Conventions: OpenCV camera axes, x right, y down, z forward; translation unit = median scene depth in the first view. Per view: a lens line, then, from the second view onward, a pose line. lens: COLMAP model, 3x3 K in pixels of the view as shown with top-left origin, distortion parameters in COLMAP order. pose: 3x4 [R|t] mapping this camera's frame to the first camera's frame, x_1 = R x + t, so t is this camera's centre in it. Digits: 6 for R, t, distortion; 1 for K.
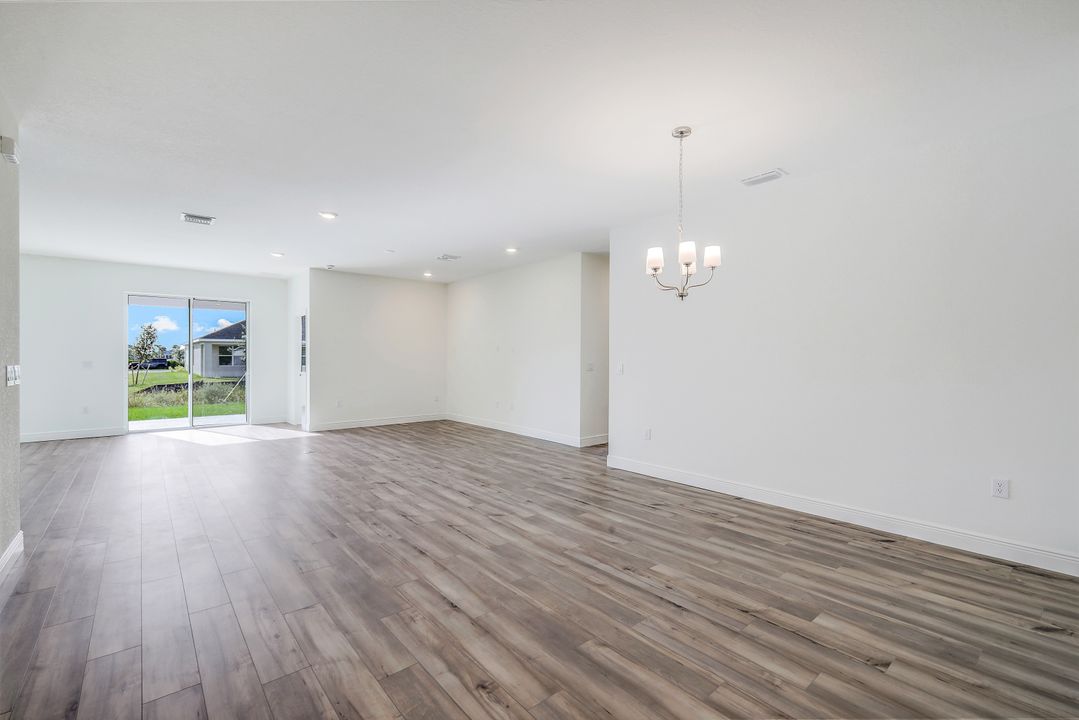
lens RADIAL K [[458.4, 0, 539.5], [0, 458.4, 360.0], [0, 0, 1]] dist [-0.000321, 0.000066]
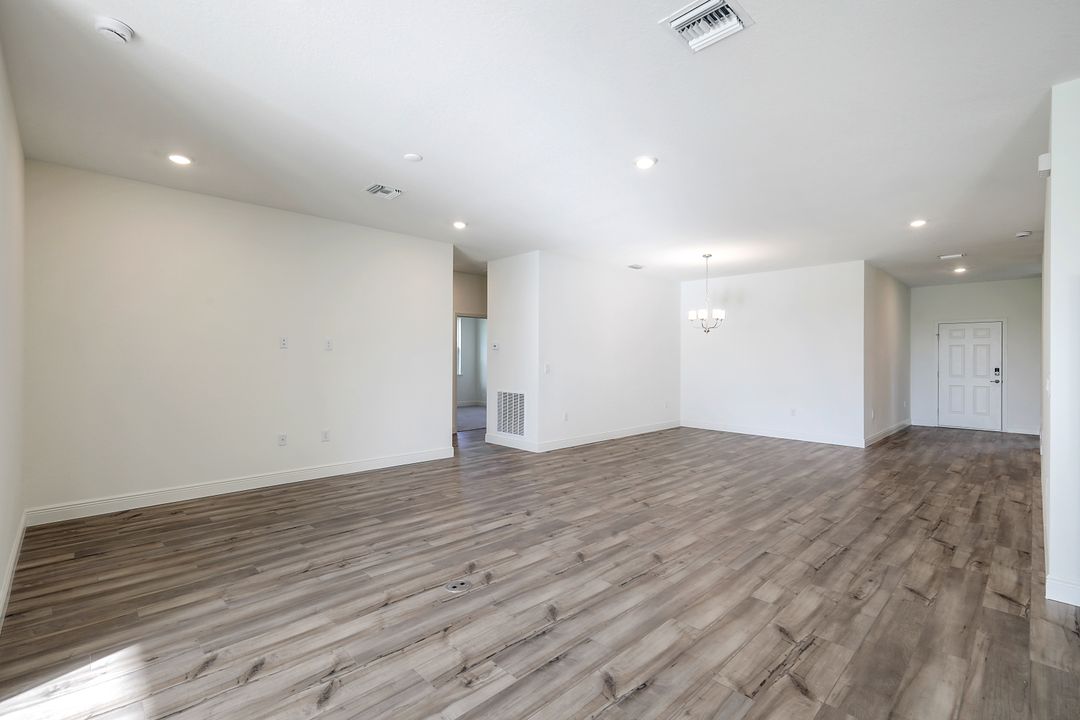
lens RADIAL K [[480.0, 0, 542.3], [0, 480.0, 358.6], [0, 0, 1]] dist [-0.001285, -0.000080]
pose [[-0.039334, -0.025030, 0.998913, -1.280468], [-0.010212, 0.999644, 0.024646, -0.036098], [-0.999174, -0.009232, -0.039576, 1.260065]]
